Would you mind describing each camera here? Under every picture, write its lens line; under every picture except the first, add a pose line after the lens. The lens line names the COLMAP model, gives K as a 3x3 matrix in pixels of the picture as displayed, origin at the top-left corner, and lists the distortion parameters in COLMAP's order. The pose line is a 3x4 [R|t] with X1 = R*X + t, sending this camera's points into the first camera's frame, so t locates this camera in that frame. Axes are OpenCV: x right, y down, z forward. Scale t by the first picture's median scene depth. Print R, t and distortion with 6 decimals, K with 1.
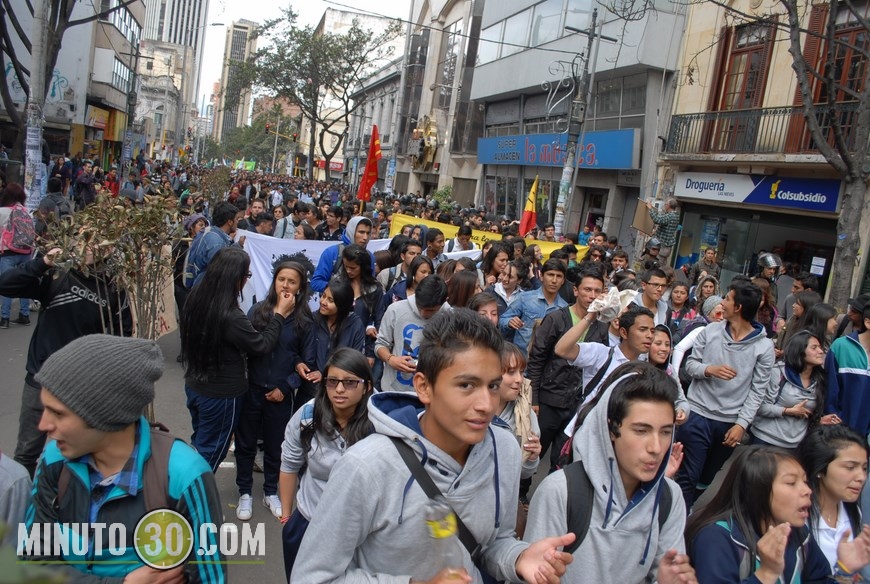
lens RADIAL K [[713.3, 0, 417.7], [0, 713.3, 293.0], [0, 0, 1]] dist [-0.056700, 0.004845]
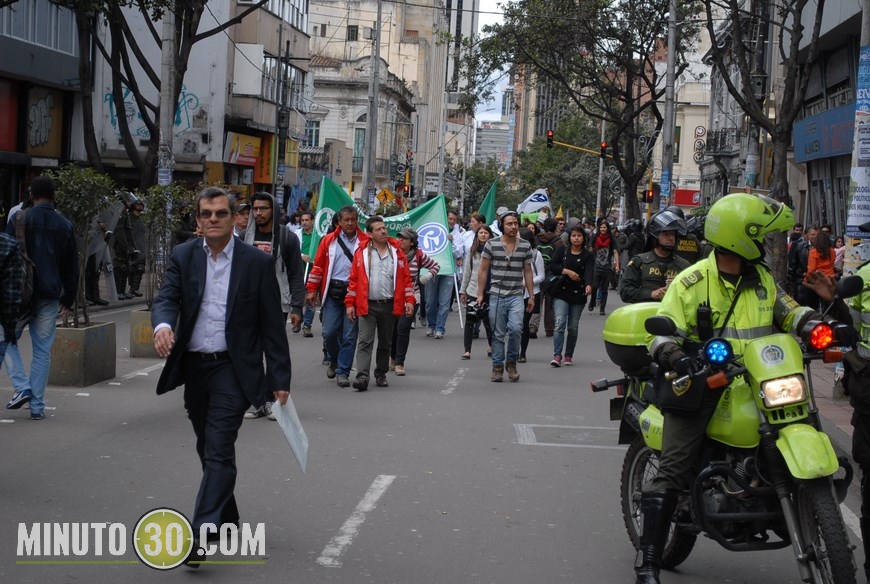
lens RADIAL K [[1825.0, 0, 435.0], [0, 1825.0, 292.0], [0, 0, 1]] dist [-0.026894, -0.079853]
pose [[0.942113, -0.077601, -0.326192, 0.289286], [0.032815, 0.989519, -0.140627, 0.141850], [0.333686, 0.121782, 0.934785, -0.573710]]
